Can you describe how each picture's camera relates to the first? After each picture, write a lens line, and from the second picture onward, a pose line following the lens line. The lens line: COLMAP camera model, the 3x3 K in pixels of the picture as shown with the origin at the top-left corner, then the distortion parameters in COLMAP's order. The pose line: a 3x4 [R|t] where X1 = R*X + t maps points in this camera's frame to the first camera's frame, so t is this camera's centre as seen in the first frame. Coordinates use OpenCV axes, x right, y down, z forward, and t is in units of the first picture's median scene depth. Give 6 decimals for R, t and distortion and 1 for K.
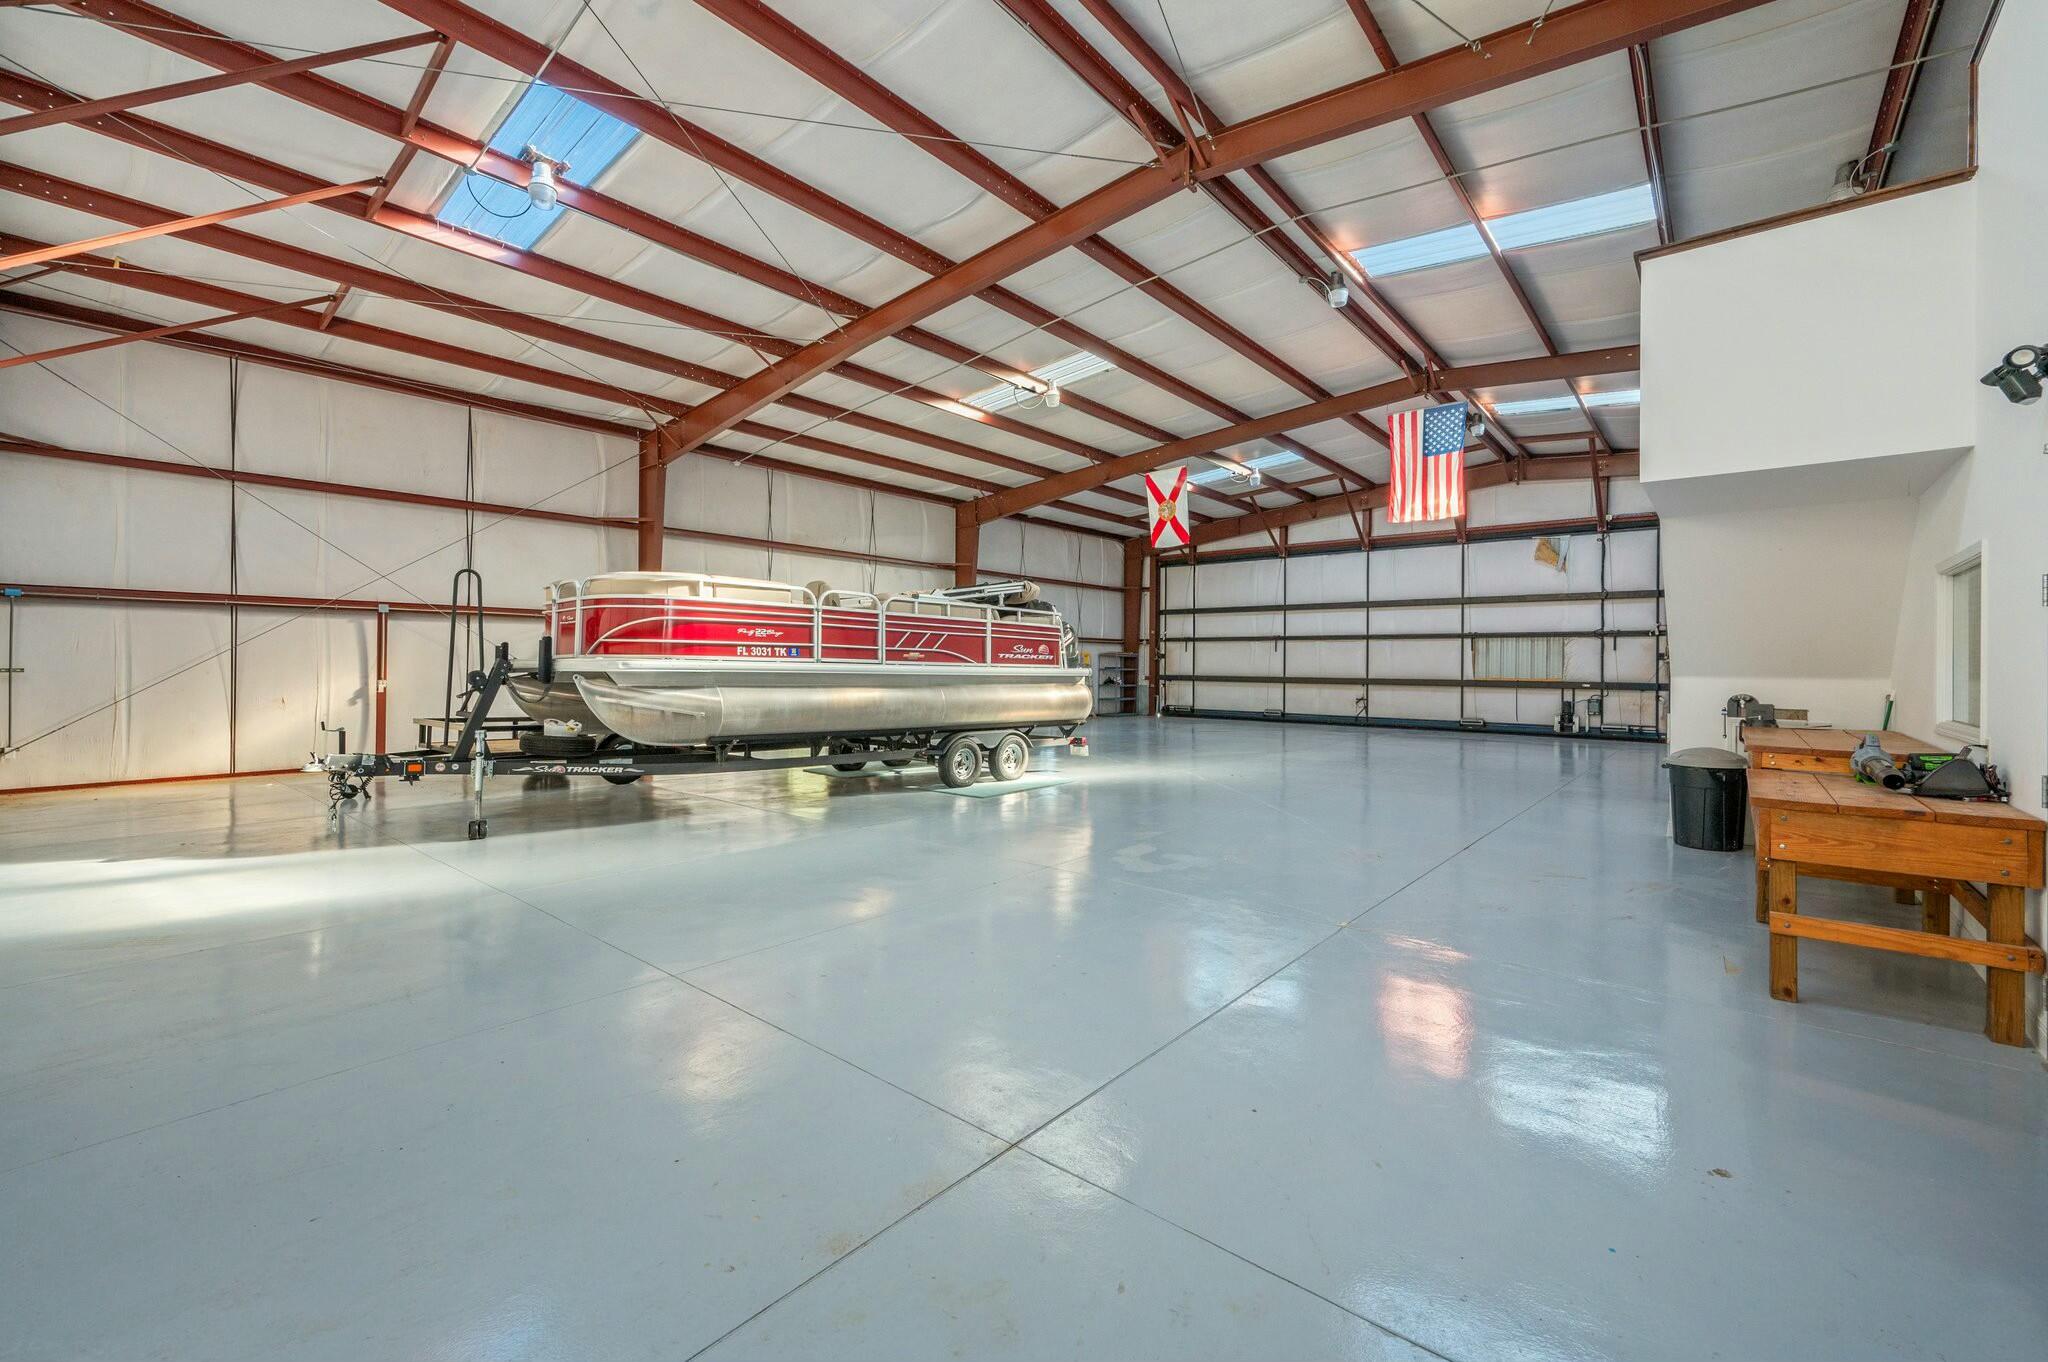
lens RADIAL K [[862.2, 0, 1024.0], [0, 862.2, 681.0], [0, 0, 1]] dist [0.002063, 0.000123]
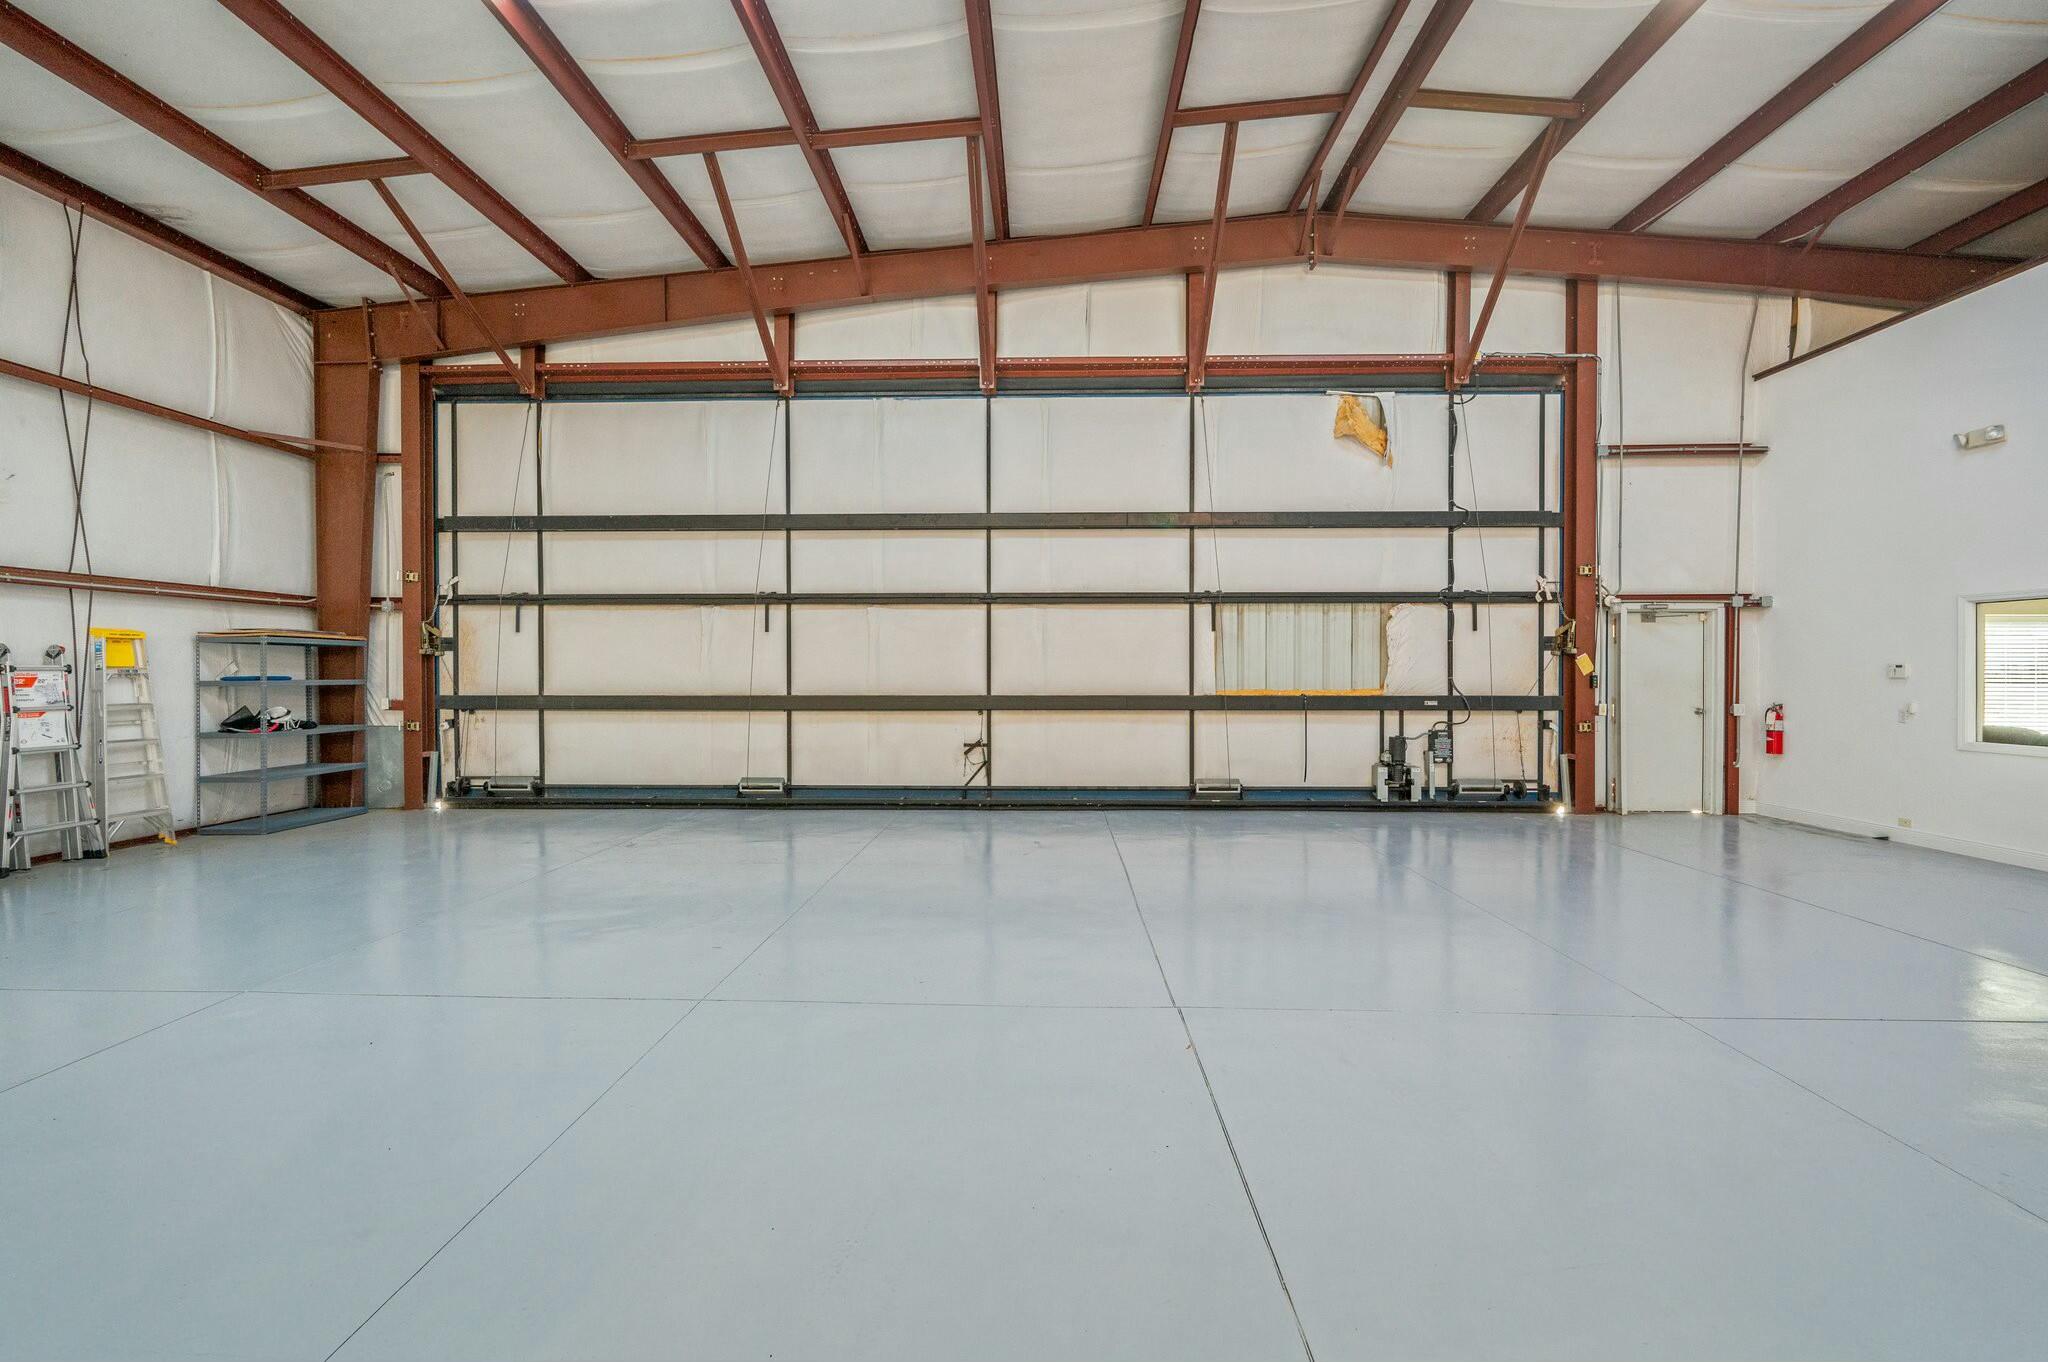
lens RADIAL K [[858.6, 0, 1024.0], [0, 858.6, 681.0], [0, 0, 1]] dist [-0.000944, 0.000016]
pose [[0.786540, -0.016103, 0.617329, 0.141469], [0.019485, 0.999809, 0.001254, -0.009765], [-0.617231, 0.011042, 0.786704, 0.619628]]
